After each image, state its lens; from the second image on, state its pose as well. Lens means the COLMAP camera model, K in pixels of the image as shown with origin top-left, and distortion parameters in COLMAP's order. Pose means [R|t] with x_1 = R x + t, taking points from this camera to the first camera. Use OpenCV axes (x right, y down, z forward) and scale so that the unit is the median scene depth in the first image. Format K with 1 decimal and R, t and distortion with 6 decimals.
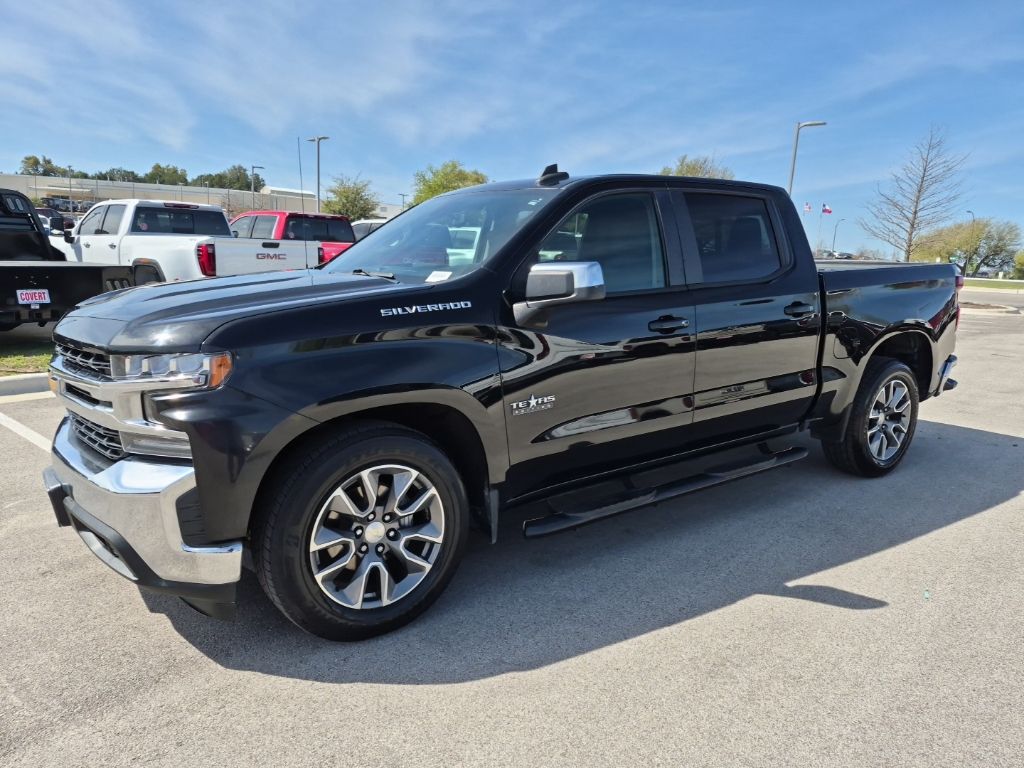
lens RADIAL K [[714.3, 0, 516.1], [0, 714.3, 379.6], [0, 0, 1]] dist [0.080859, -0.077200]
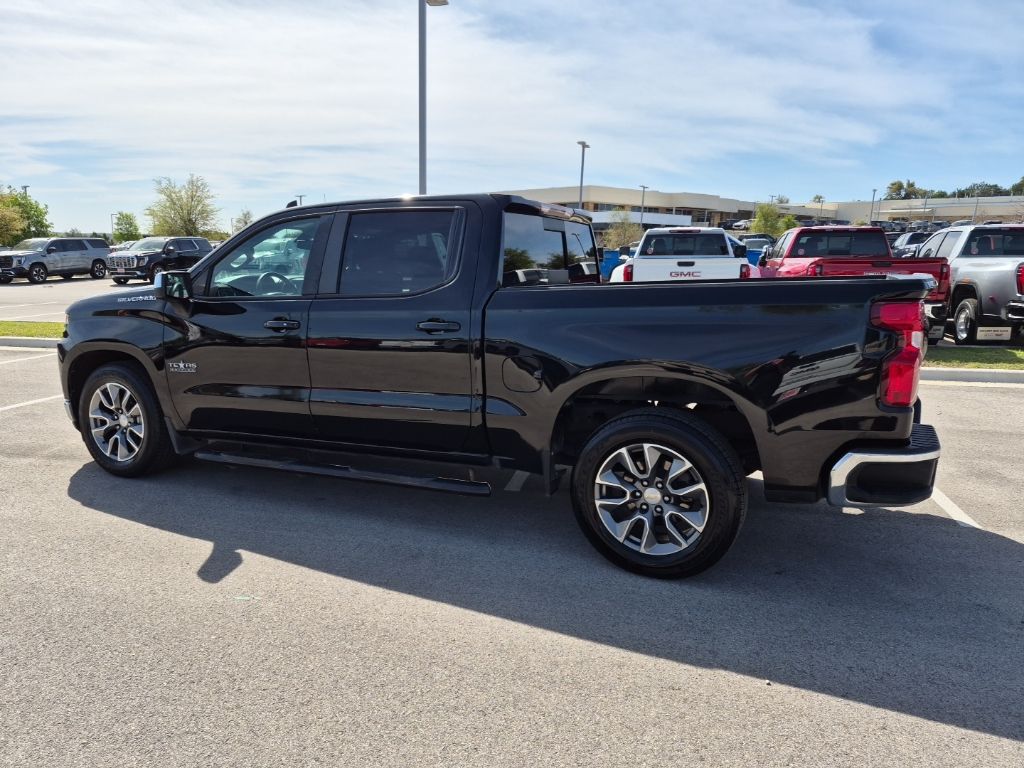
lens RADIAL K [[728.5, 0, 512.9], [0, 728.5, 369.6], [0, 0, 1]] dist [0.077024, -0.077417]
pose [[0.470444, 0.109819, -0.875569, 1.474973], [-0.145791, 0.988263, 0.045621, -0.113985], [0.870303, 0.106188, 0.480933, 0.730386]]
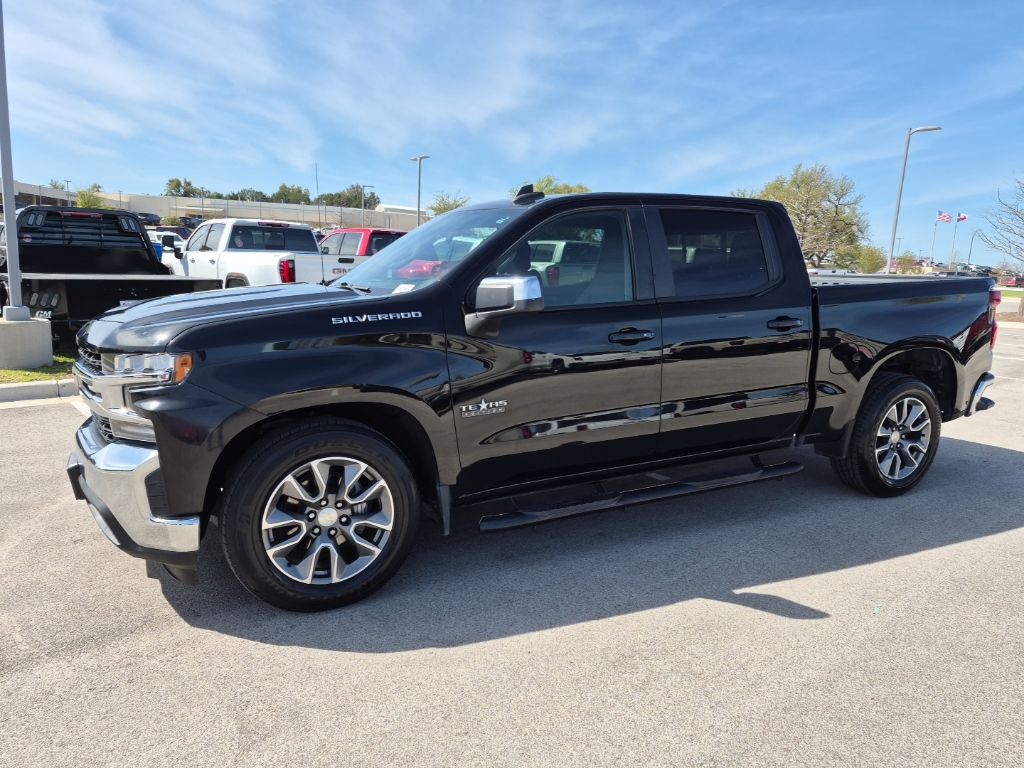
lens RADIAL K [[716.1, 0, 516.6], [0, 716.1, 387.3], [0, 0, 1]] dist [0.080196, -0.079619]
pose [[0.989343, 0.023237, -0.143735, 0.194655], [-0.024460, 0.999678, -0.006751, 0.008365], [0.143532, 0.010195, 0.989593, -0.055709]]
